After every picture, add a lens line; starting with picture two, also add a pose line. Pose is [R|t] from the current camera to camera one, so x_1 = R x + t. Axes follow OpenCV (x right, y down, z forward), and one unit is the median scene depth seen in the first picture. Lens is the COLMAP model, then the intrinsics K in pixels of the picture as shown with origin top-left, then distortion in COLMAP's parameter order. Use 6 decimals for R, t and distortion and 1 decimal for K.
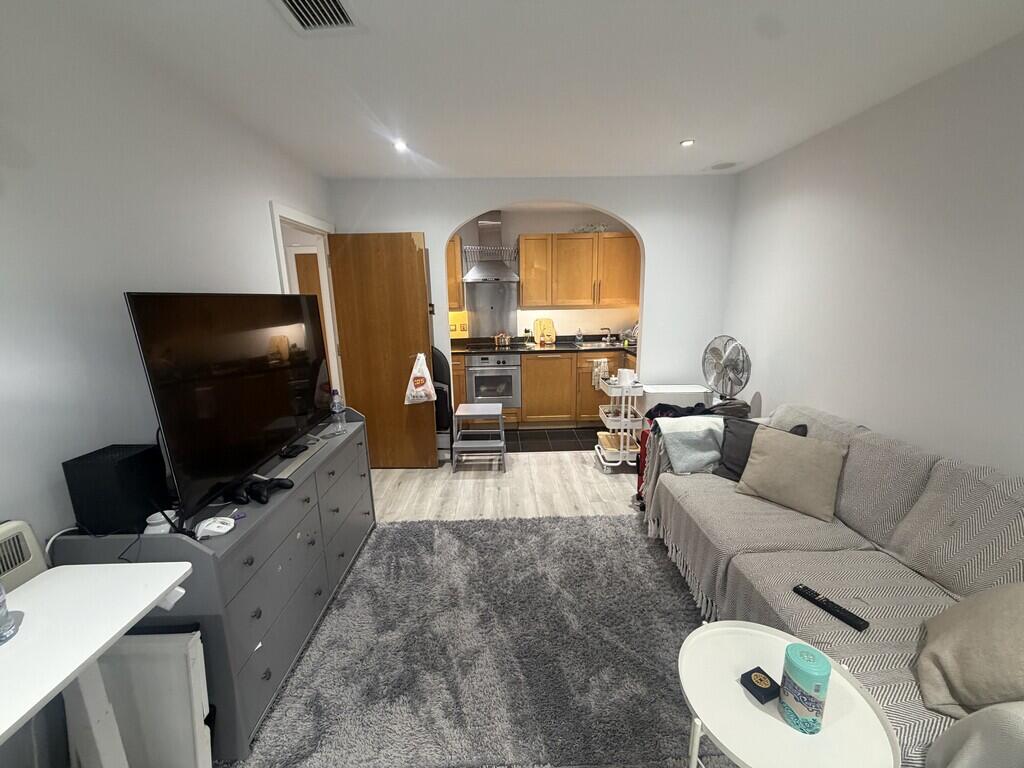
lens RADIAL K [[409.9, 0, 512.0], [0, 409.9, 384.0], [0, 0, 1]] dist [-0.001212, -0.000060]
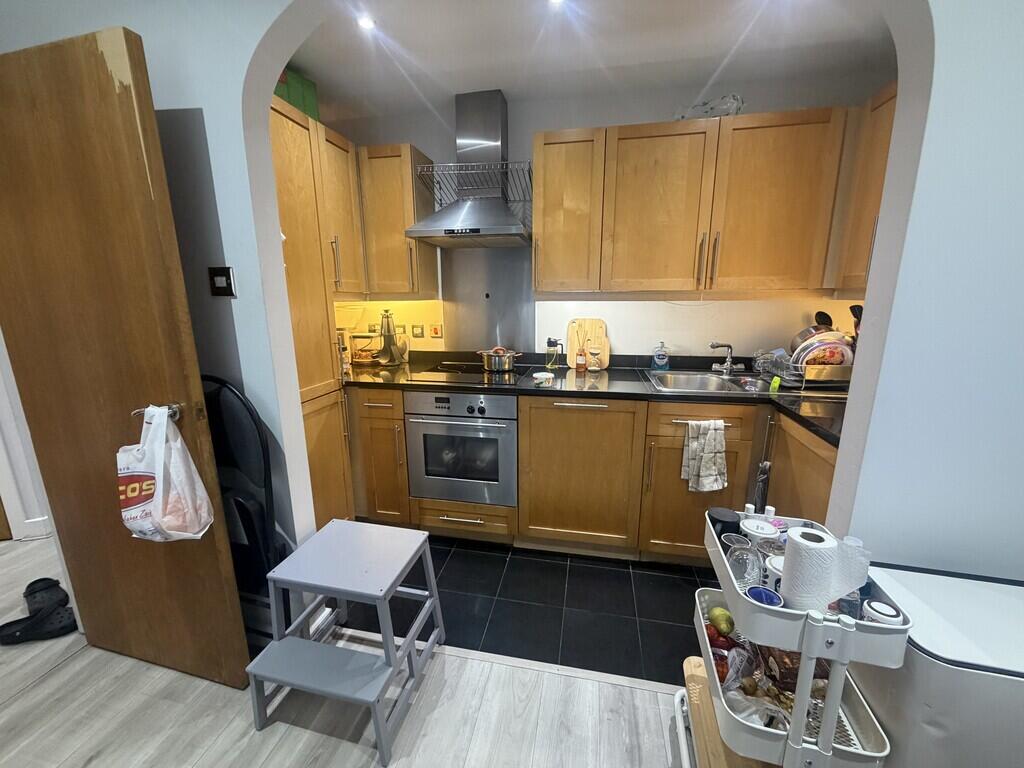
lens RADIAL K [[409.9, 0, 512.0], [0, 409.9, 384.0], [0, 0, 1]] dist [-0.001212, -0.000060]
pose [[0.974586, 0.062678, -0.215069, 0.105030], [-0.063018, 0.997998, 0.005284, -0.082377], [0.214969, 0.008404, 0.976585, 0.523418]]
